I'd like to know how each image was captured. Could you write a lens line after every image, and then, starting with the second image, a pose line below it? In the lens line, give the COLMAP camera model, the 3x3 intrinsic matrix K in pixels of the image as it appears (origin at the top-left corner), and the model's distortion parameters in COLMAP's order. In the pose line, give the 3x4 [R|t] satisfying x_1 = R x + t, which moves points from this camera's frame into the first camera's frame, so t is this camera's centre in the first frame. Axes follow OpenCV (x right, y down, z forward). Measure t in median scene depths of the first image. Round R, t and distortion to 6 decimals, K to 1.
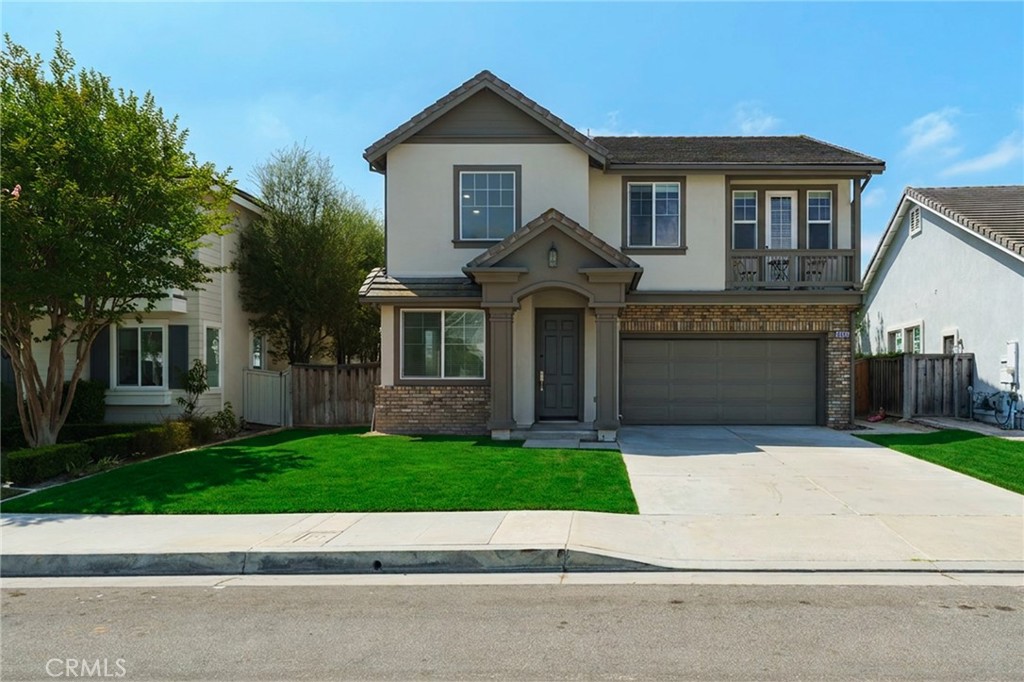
lens RADIAL K [[714.7, 0, 513.7], [0, 714.7, 379.4], [0, 0, 1]] dist [-0.001175, 0.002607]
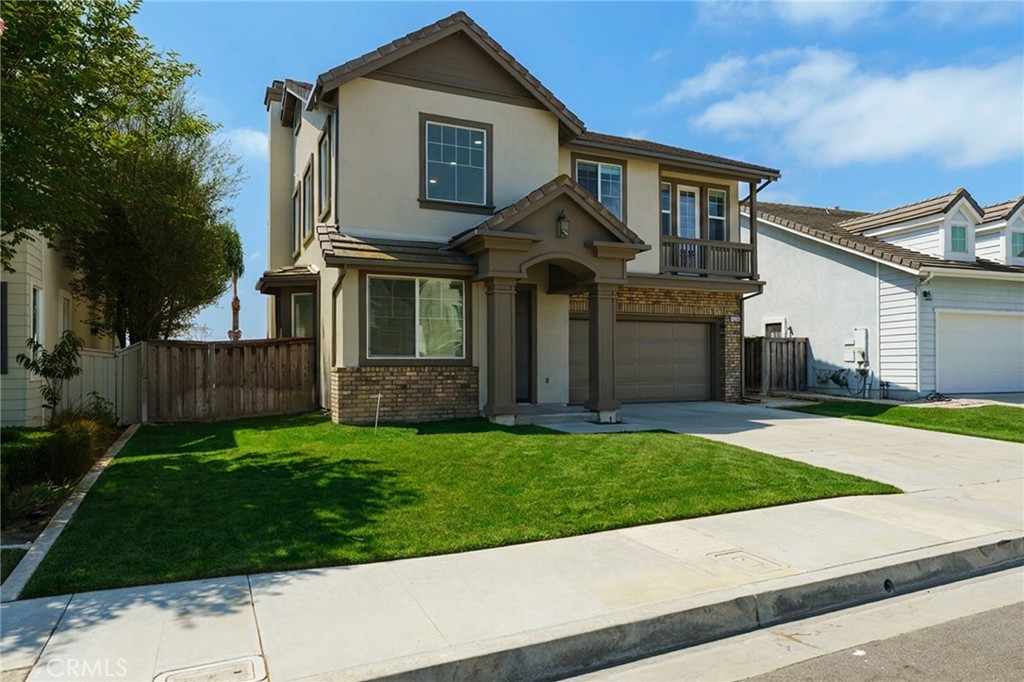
lens RADIAL K [[686.5, 0, 512.7], [0, 686.5, 359.3], [0, 0, 1]] dist [0.000964, -0.001360]
pose [[0.889962, -0.000668, 0.456033, -0.352245], [0.004137, 0.999970, -0.006608, 0.006097], [-0.456015, 0.007767, 0.889938, 0.201840]]
